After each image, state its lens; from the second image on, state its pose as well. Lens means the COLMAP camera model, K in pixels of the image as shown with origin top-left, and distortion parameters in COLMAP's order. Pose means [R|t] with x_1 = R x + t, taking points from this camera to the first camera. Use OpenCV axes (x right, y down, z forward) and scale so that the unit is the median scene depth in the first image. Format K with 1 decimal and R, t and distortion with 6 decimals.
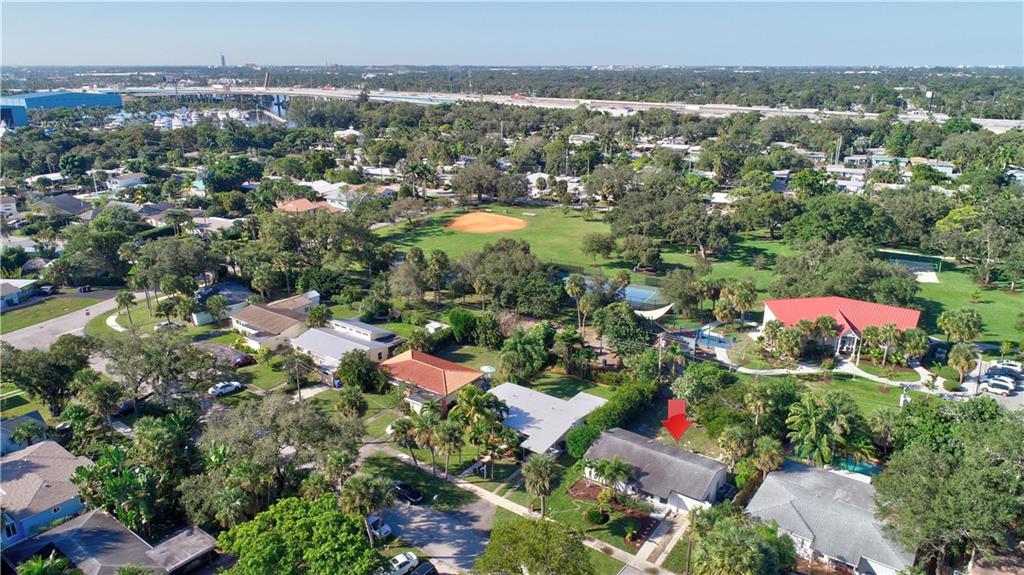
lens RADIAL K [[677.7, 0, 508.8], [0, 677.7, 282.6], [0, 0, 1]] dist [0.002666, -0.005270]
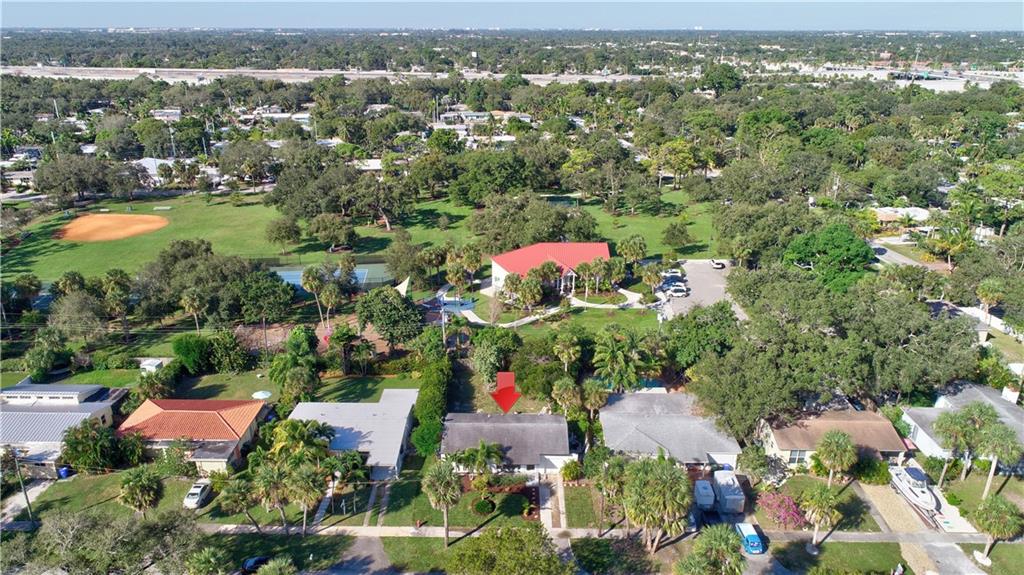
lens RADIAL K [[677.7, 0, 509.9], [0, 677.7, 292.0], [0, 0, 1]] dist [0.002666, -0.005270]
pose [[0.817591, -0.207798, 0.536996, -0.176293], [0.174240, 0.978171, 0.113232, -0.035287], [-0.548803, 0.000989, 0.835951, 0.096905]]
